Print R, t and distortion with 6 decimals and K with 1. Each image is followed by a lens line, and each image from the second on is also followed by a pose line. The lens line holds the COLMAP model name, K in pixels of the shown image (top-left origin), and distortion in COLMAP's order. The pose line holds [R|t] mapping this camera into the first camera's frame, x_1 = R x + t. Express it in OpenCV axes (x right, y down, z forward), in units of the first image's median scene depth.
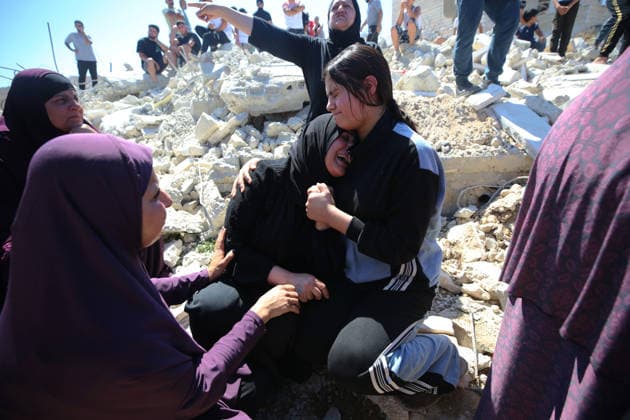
lens RADIAL K [[287.9, 0, 317.2], [0, 287.9, 208.8], [0, 0, 1]] dist [-0.032053, 0.002530]
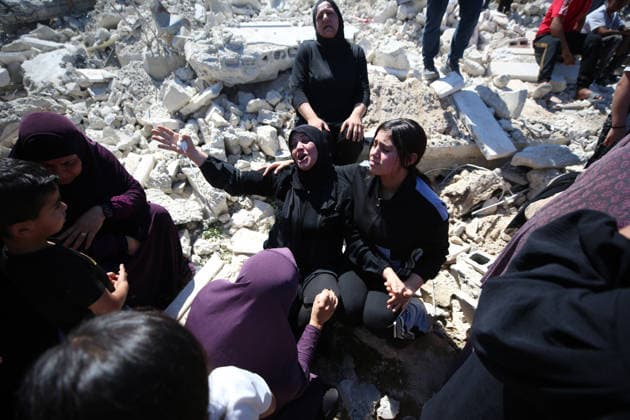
lens RADIAL K [[287.9, 0, 317.3], [0, 287.9, 208.9], [0, 0, 1]] dist [-0.032053, 0.002530]
pose [[0.980130, -0.057947, 0.189702, -0.145284], [0.008364, 0.967599, 0.252352, -0.180906], [-0.198179, -0.245751, 0.948858, -0.088042]]
